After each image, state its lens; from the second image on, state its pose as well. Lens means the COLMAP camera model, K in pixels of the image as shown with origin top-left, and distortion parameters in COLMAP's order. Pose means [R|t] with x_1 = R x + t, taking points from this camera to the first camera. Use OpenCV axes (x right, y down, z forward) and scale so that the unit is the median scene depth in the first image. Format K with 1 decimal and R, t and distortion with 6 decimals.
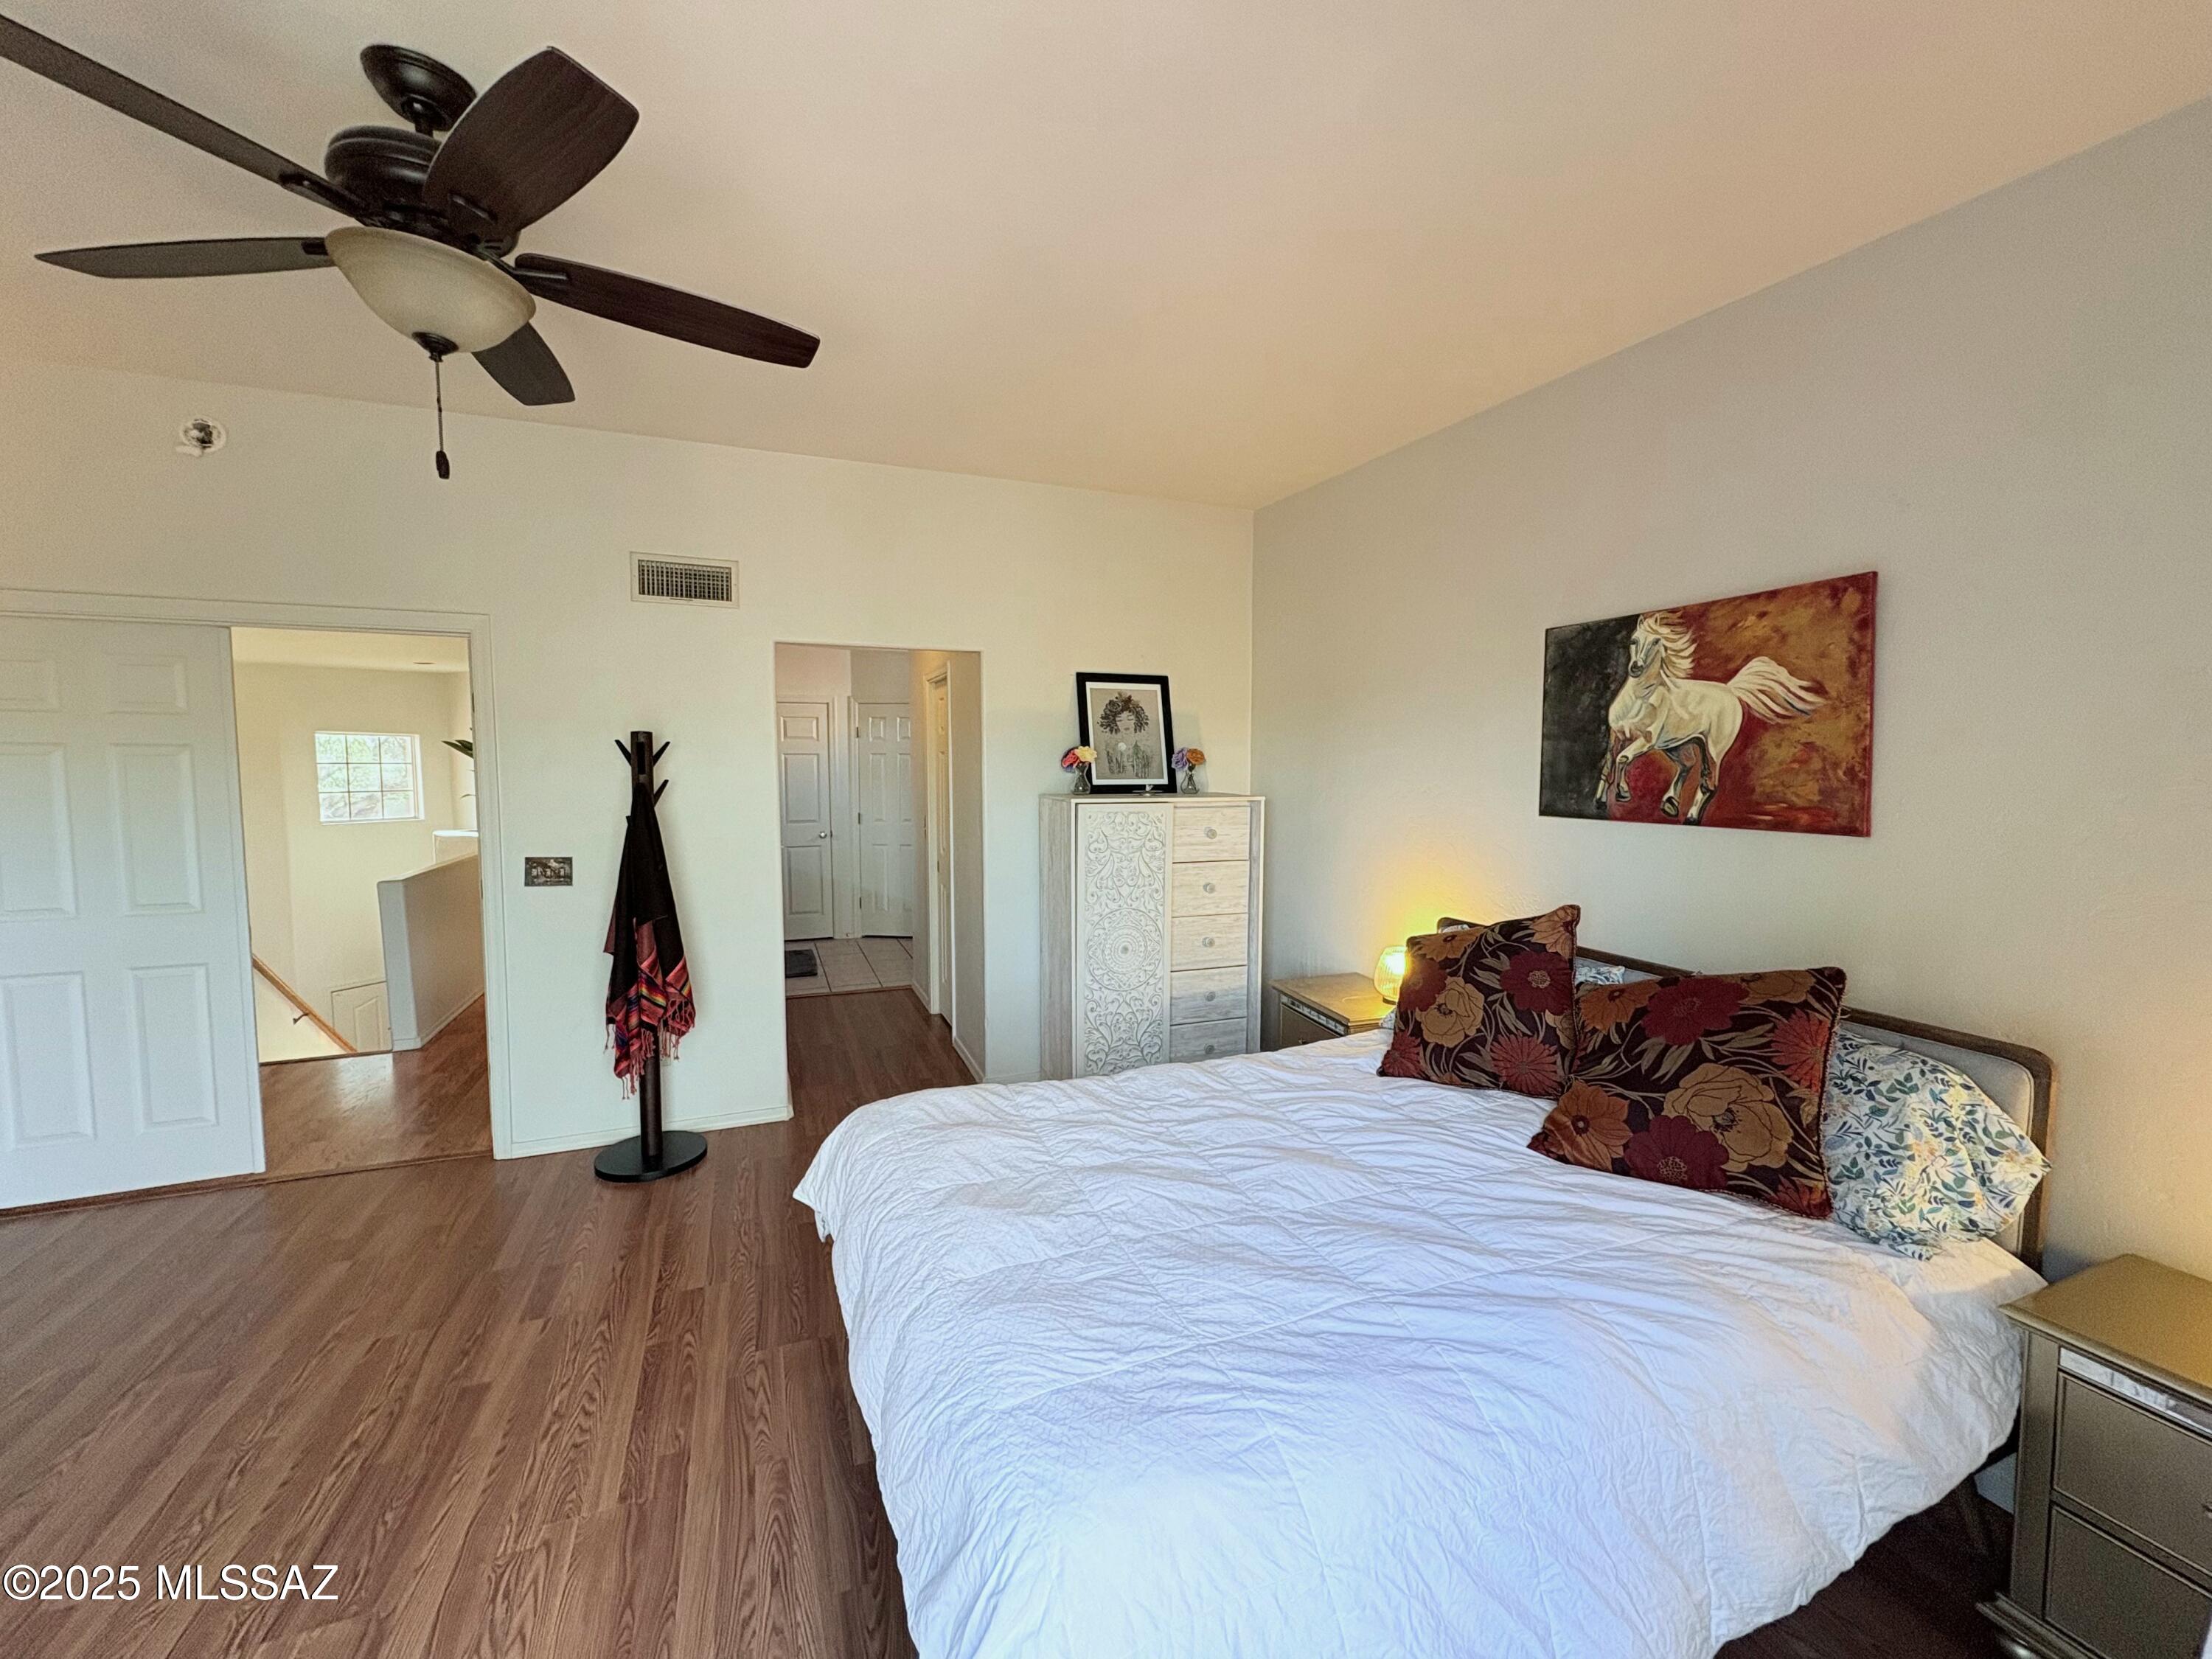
lens RADIAL K [[880.3, 0, 1109.4], [0, 880.3, 823.5], [0, 0, 1]] dist [0.003660, 0.000122]
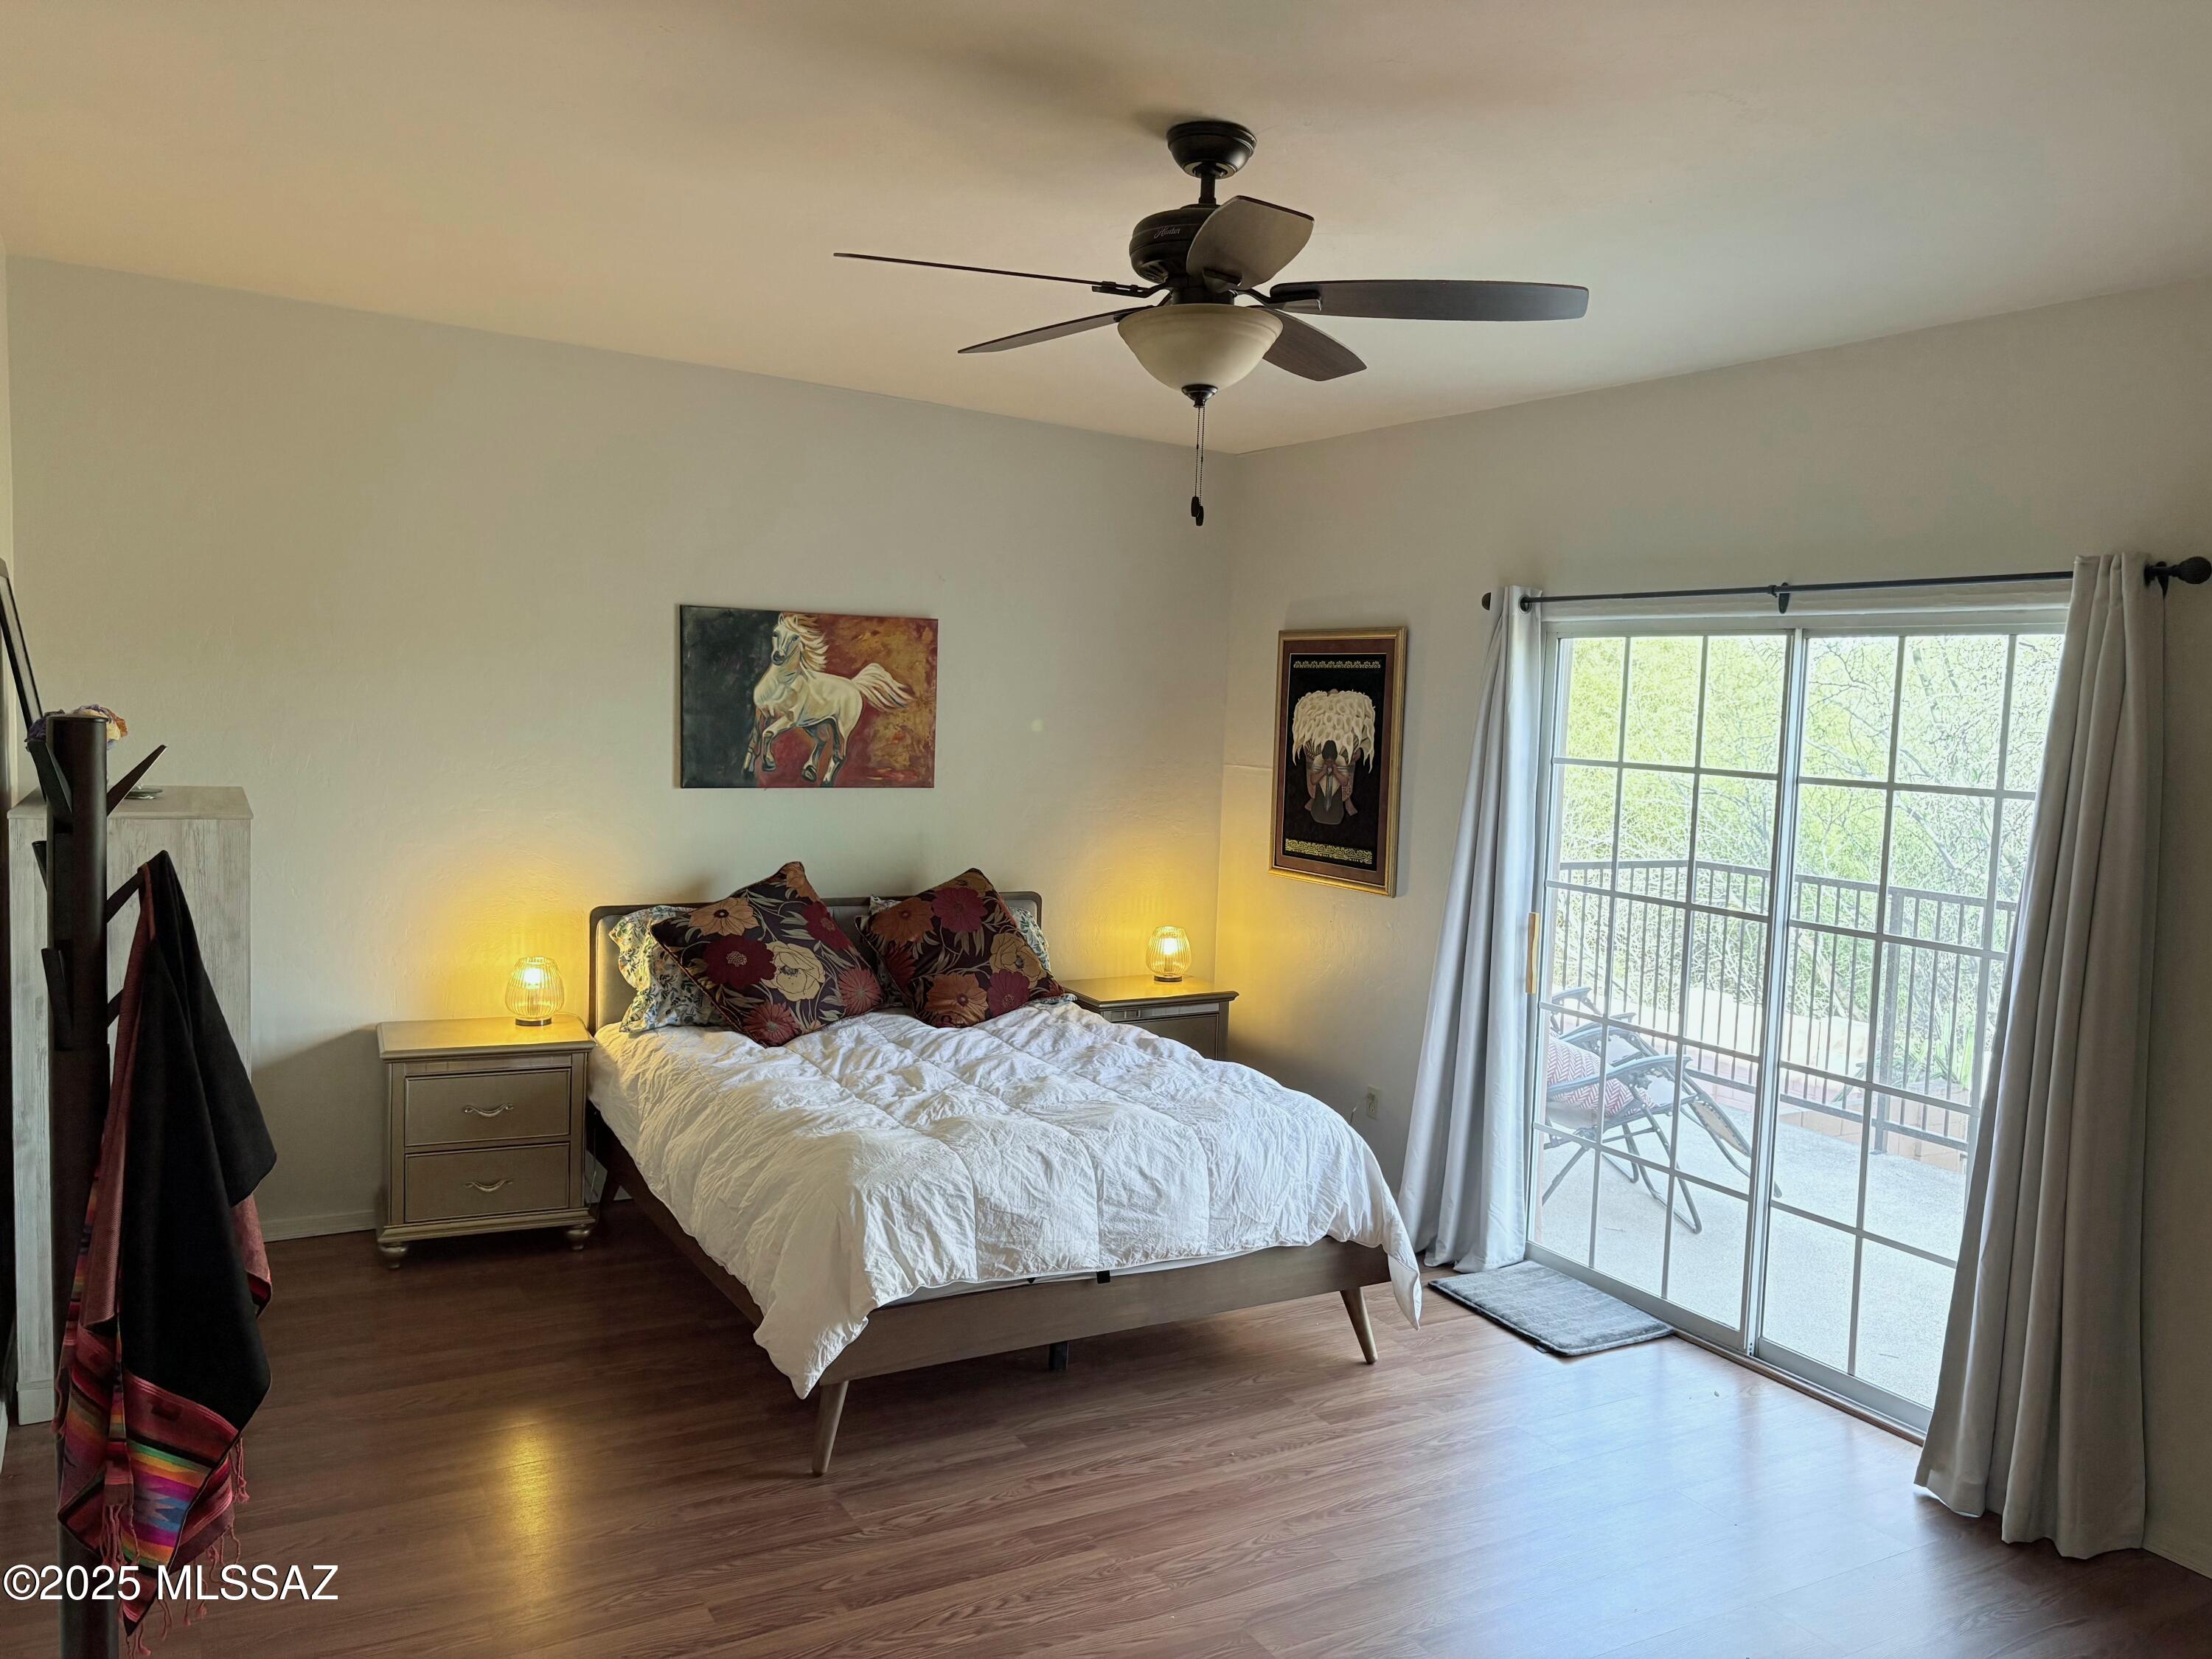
lens RADIAL K [[1683.7, 0, 1106.2], [0, 1683.7, 832.1], [0, 0, 1]] dist [0.001550, -0.000434]
pose [[-0.143827, -0.083905, 0.986040, -1.817293], [0.036041, 0.995294, 0.089949, -0.139019], [-0.988946, 0.048475, -0.140126, 0.953710]]
